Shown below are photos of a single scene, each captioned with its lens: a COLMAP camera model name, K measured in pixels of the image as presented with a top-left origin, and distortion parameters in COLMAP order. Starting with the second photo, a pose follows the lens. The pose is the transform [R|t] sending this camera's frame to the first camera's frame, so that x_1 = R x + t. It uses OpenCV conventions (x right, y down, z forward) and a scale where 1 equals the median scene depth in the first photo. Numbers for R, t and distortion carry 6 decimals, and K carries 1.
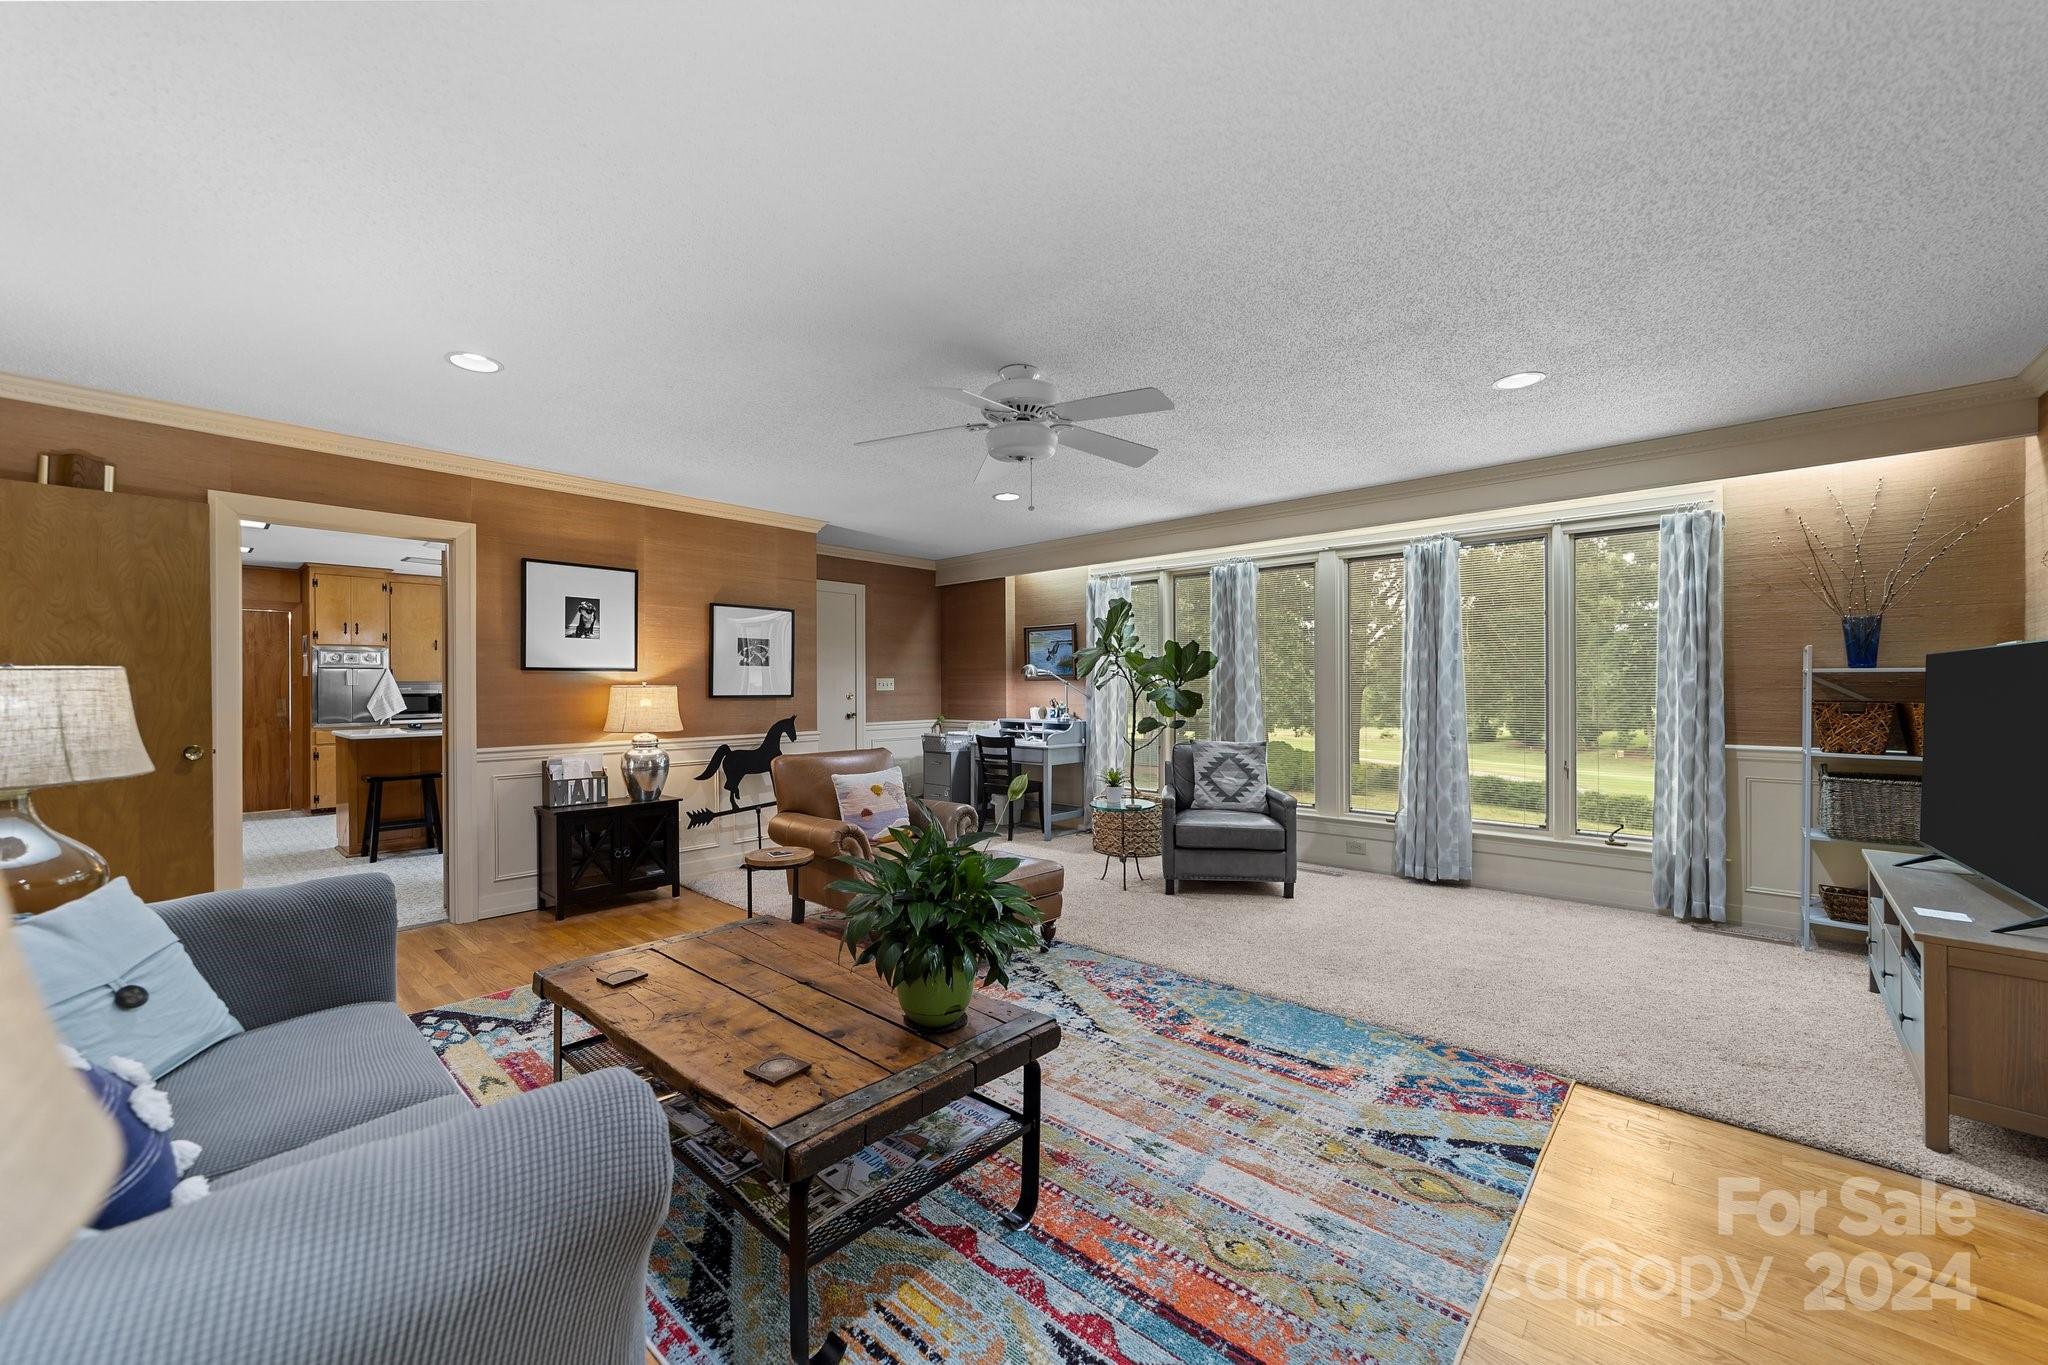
lens RADIAL K [[783.0, 0, 1012.2], [0, 783.0, 689.5], [0, 0, 1]] dist [-0.010130, 0.001988]
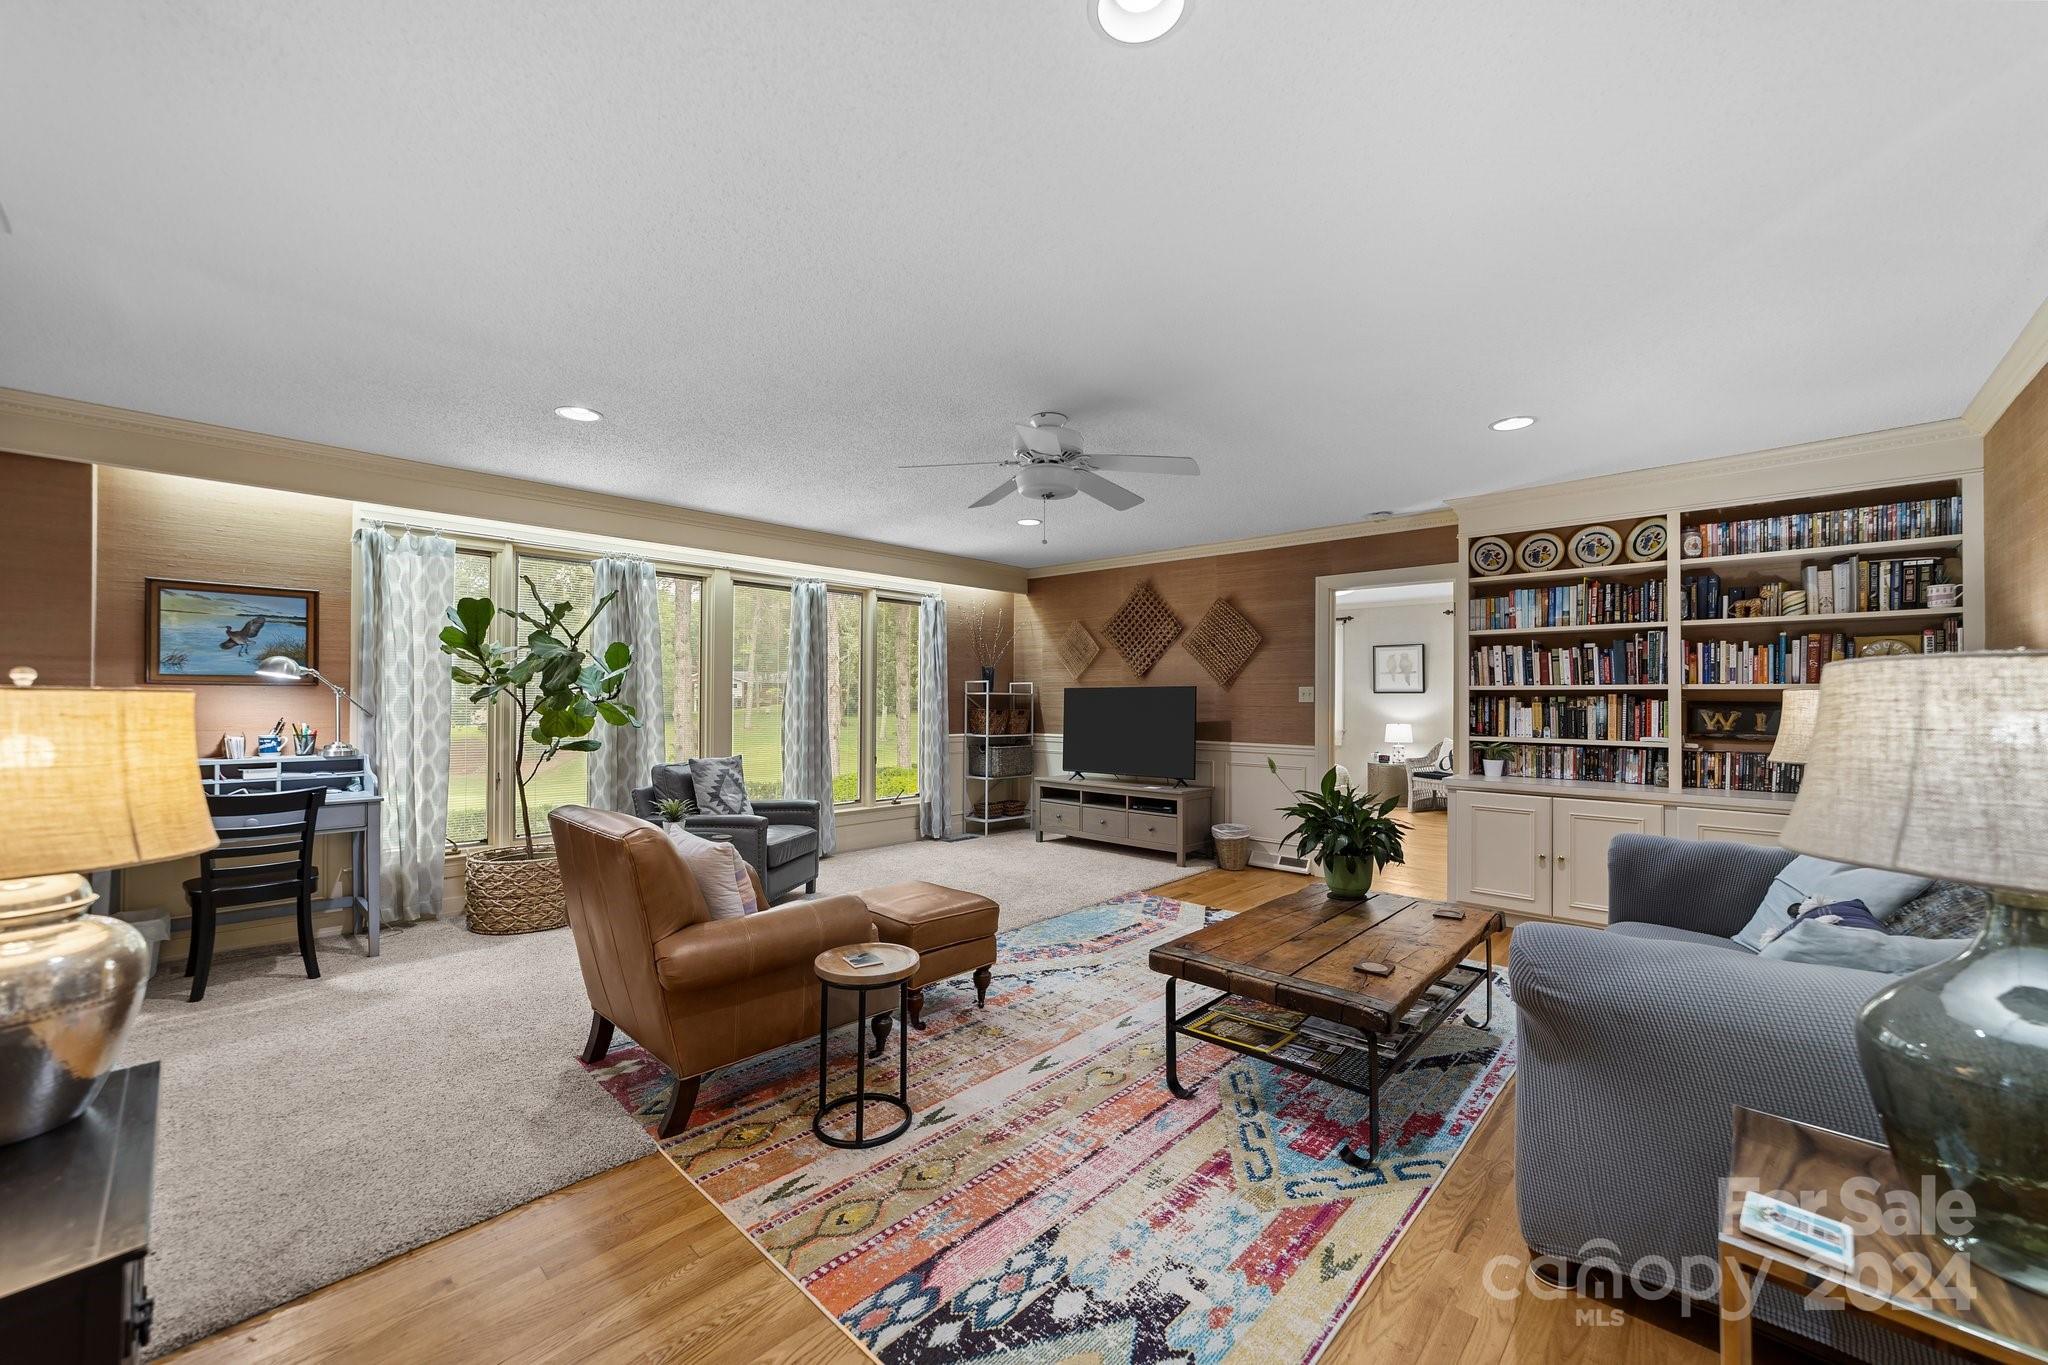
lens RADIAL K [[783.0, 0, 1031.3], [0, 783.0, 695.7], [0, 0, 1]] dist [-0.010130, 0.001988]
pose [[0.013945, 0.009030, 0.999862, -1.053106], [-0.001492, 0.999958, -0.009010, -0.001211], [-0.999902, -0.001366, 0.013958, 0.963148]]
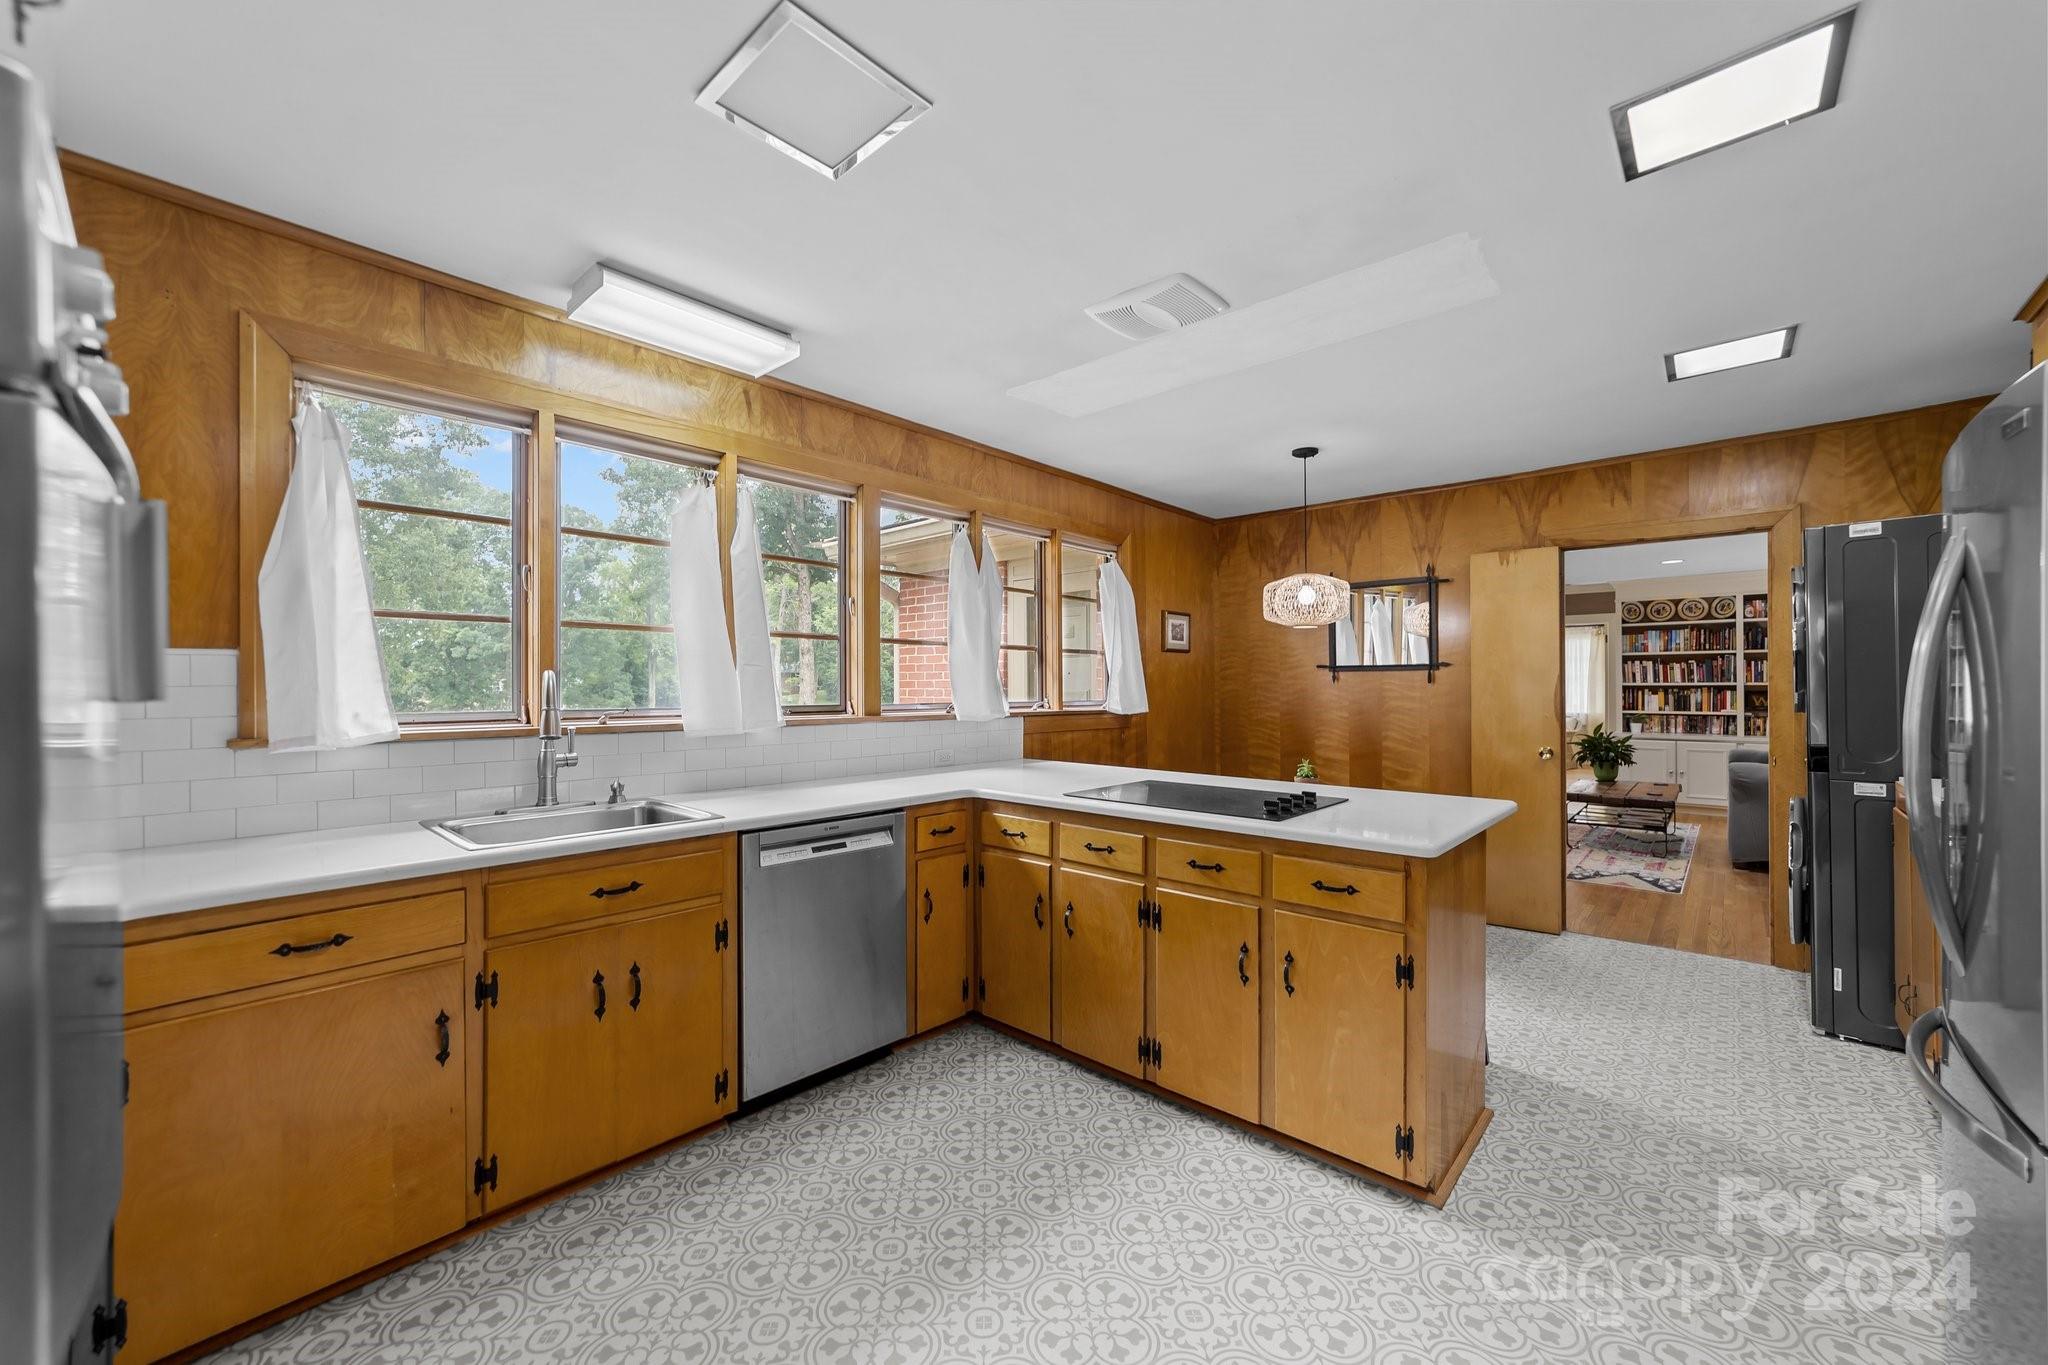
lens RADIAL K [[783.0, 0, 1010.2], [0, 783.0, 686.2], [0, 0, 1]] dist [-0.010130, 0.001988]
pose [[0.010978, 0.004572, 0.999929, -1.780987], [0.005626, 0.999973, -0.004634, -0.013964], [-0.999924, 0.005676, 0.010952, 1.719667]]
